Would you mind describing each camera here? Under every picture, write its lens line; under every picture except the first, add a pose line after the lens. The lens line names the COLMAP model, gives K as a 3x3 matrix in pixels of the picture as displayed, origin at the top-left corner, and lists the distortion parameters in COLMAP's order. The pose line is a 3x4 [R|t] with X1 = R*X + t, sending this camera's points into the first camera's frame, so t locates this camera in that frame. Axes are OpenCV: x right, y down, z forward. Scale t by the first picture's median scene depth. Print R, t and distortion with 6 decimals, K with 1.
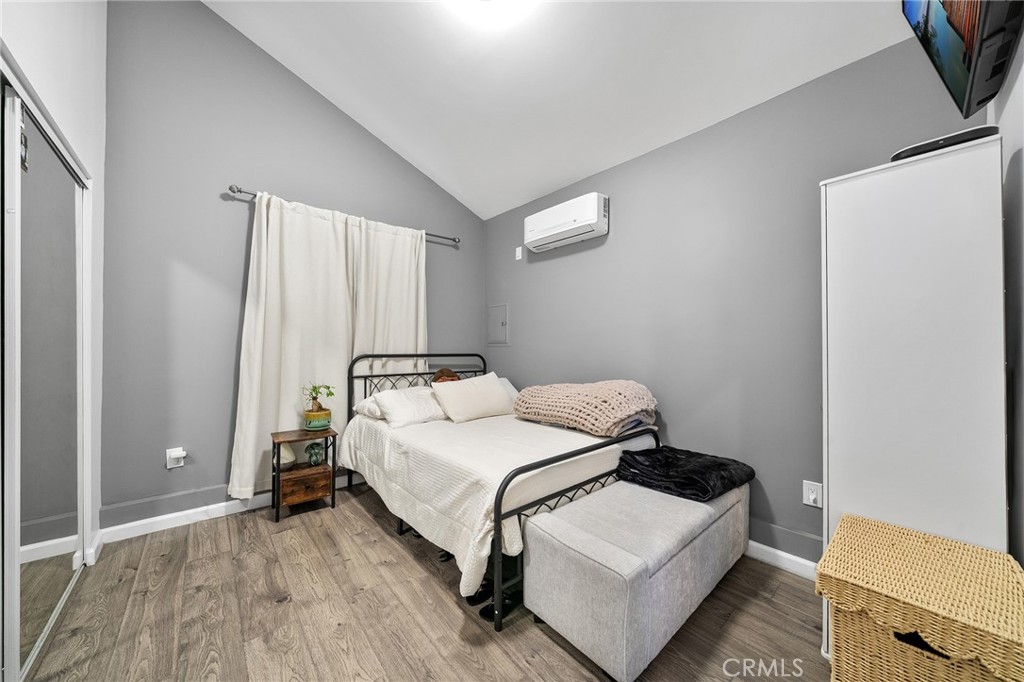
lens RADIAL K [[352.2, 0, 510.5], [0, 352.2, 345.0], [0, 0, 1]] dist [-0.001343, -0.000134]
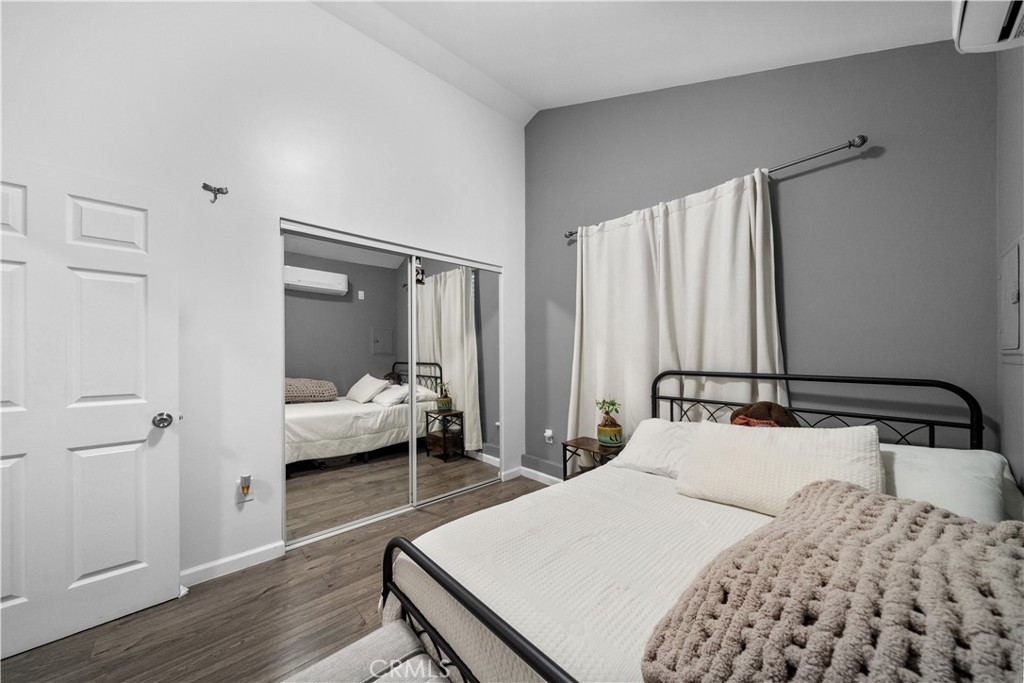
lens RADIAL K [[347.6, 0, 513.7], [0, 347.6, 356.7], [0, 0, 1]] dist [0.000850, 0.000007]
pose [[0.038375, -0.004438, -0.999254, 0.359919], [0.001637, 0.999989, -0.004379, -0.001778], [0.999262, -0.001468, 0.038382, 0.607014]]
